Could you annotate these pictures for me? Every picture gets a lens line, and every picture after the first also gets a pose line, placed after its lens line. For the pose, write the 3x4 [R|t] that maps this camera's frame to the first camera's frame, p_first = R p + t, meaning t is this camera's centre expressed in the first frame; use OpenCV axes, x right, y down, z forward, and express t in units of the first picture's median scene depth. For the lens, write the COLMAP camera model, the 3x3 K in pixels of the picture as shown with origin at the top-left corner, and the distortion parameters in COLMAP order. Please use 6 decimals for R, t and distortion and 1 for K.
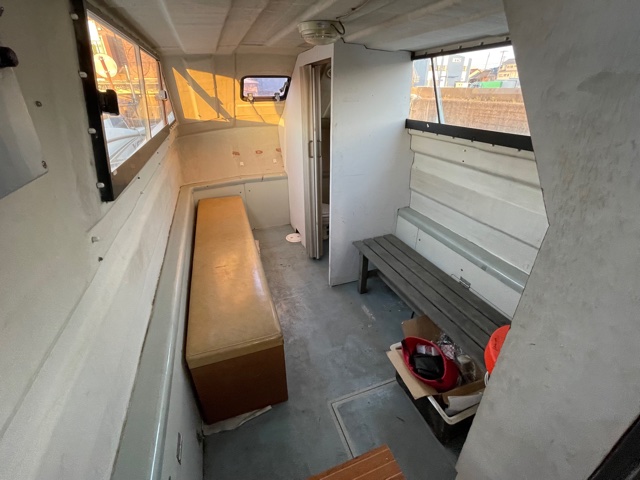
lens RADIAL K [[291.1, 0, 320.0], [0, 291.1, 240.0], [0, 0, 1]] dist [-0.000717, -0.000046]
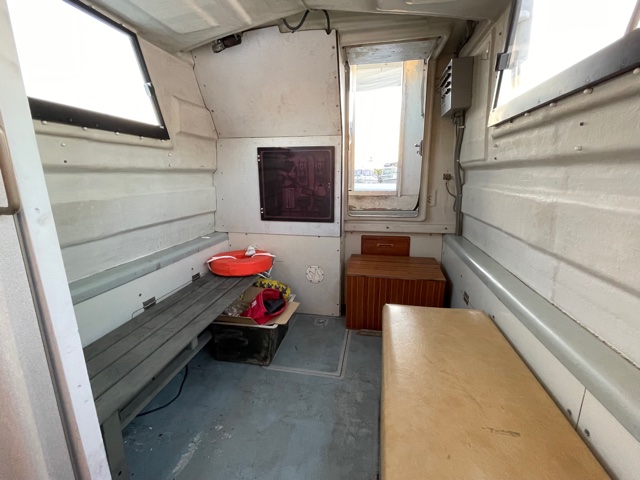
lens RADIAL K [[291.1, 0, 320.0], [0, 291.1, 240.0], [0, 0, 1]] dist [-0.000717, -0.000046]
pose [[-0.856282, -0.100805, 0.506576, -0.329866], [0.248632, 0.779216, 0.575329, -0.363223], [-0.452728, 0.618595, -0.642166, 1.257061]]
